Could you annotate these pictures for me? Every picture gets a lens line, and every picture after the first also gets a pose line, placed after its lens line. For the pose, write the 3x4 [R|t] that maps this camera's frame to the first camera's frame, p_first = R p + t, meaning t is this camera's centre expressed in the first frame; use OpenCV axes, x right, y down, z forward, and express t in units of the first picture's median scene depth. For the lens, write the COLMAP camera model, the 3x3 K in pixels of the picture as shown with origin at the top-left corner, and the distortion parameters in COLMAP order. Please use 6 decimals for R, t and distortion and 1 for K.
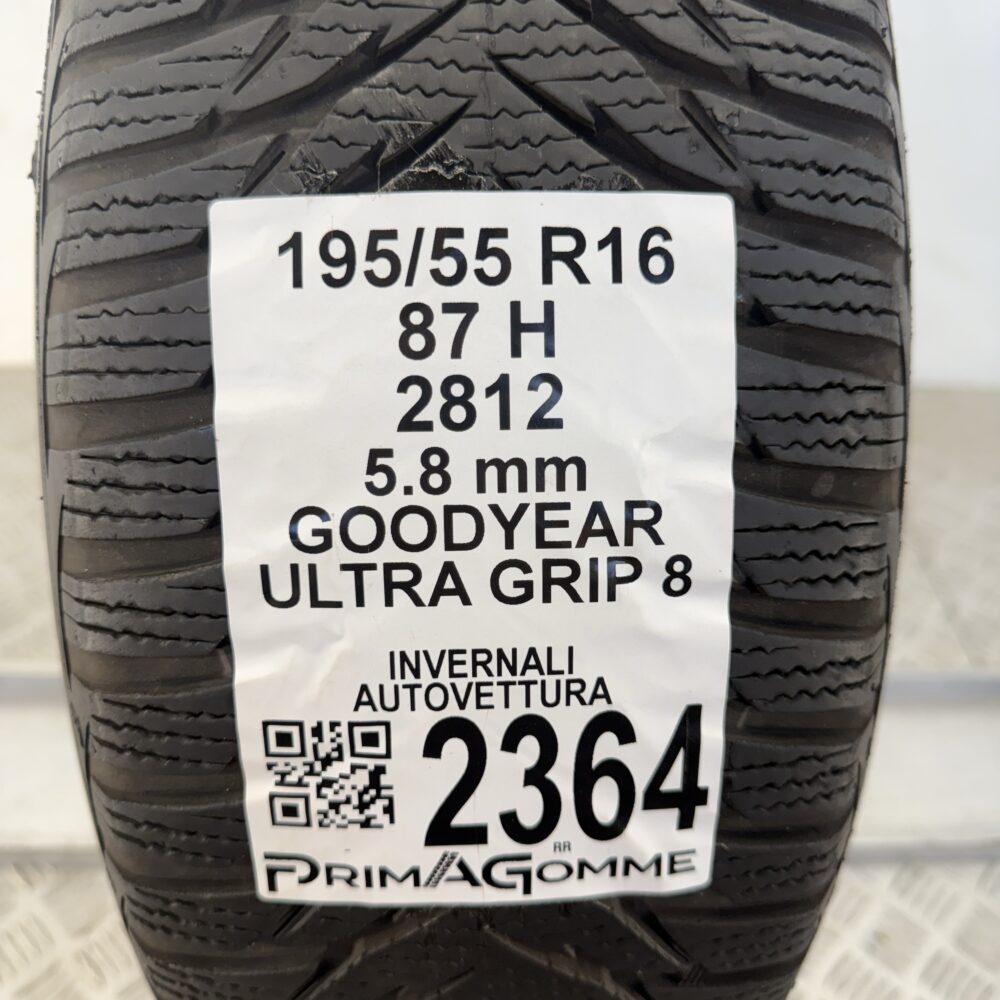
lens RADIAL K [[994.4, 0, 486.9], [0, 994.4, 502.0], [0, 0, 1]] dist [0.135936, -0.425394]
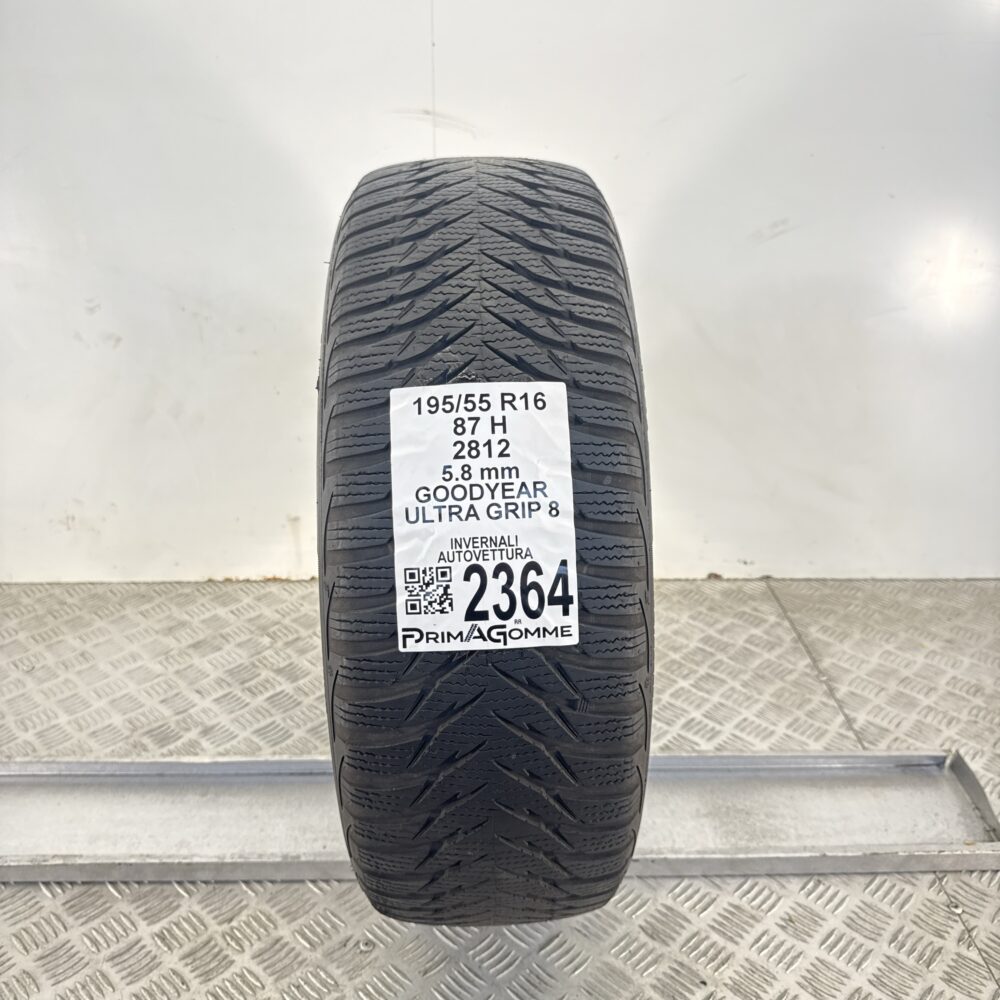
lens RADIAL K [[994.4, 0, 486.9], [0, 994.4, 502.0], [0, 0, 1]] dist [0.135936, -0.425394]
pose [[0.999104, -0.029845, -0.030005, 0.089550], [0.019746, 0.955836, -0.293236, 0.878289], [0.037432, 0.292381, 0.955569, -1.691299]]
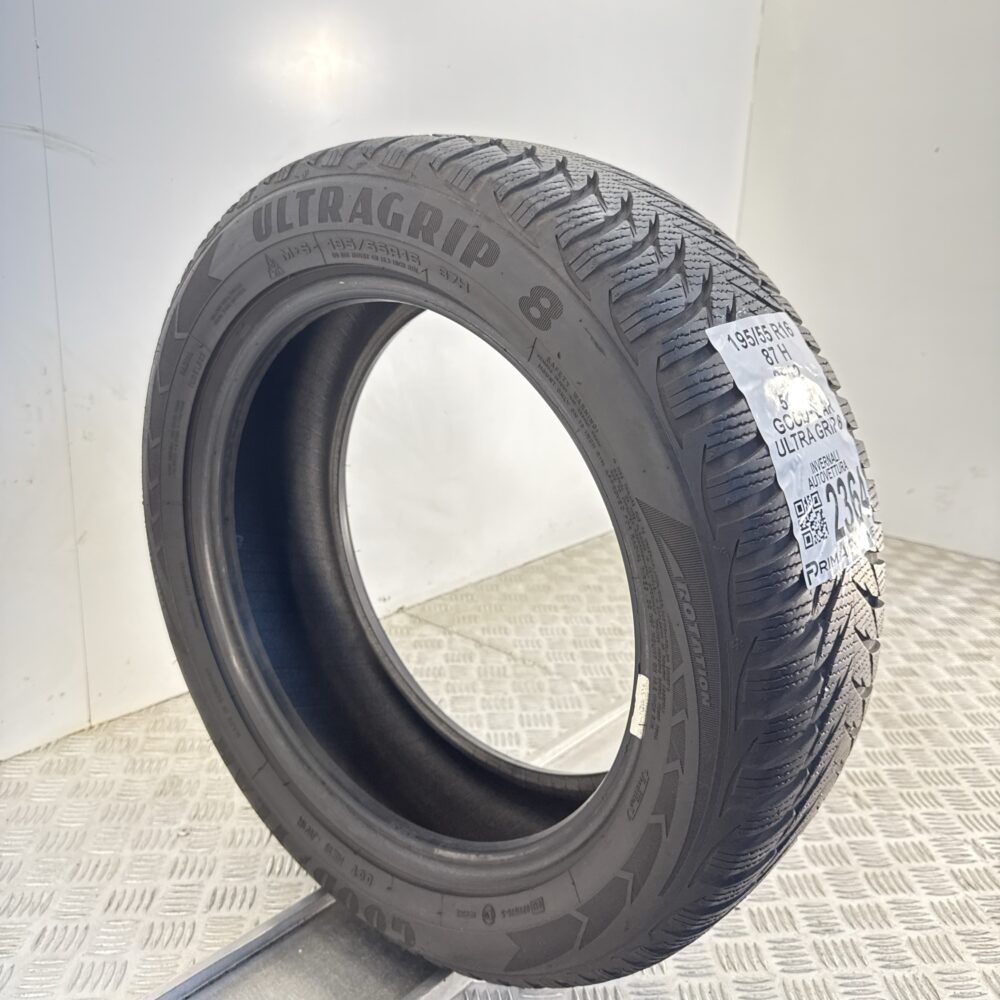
lens RADIAL K [[994.4, 0, 486.9], [0, 994.4, 502.0], [0, 0, 1]] dist [0.135936, -0.425394]
pose [[0.673634, -0.225353, 0.703871, -2.688292], [0.481581, 0.856274, -0.186747, 0.332732], [-0.560622, 0.464770, 0.685340, -0.343612]]
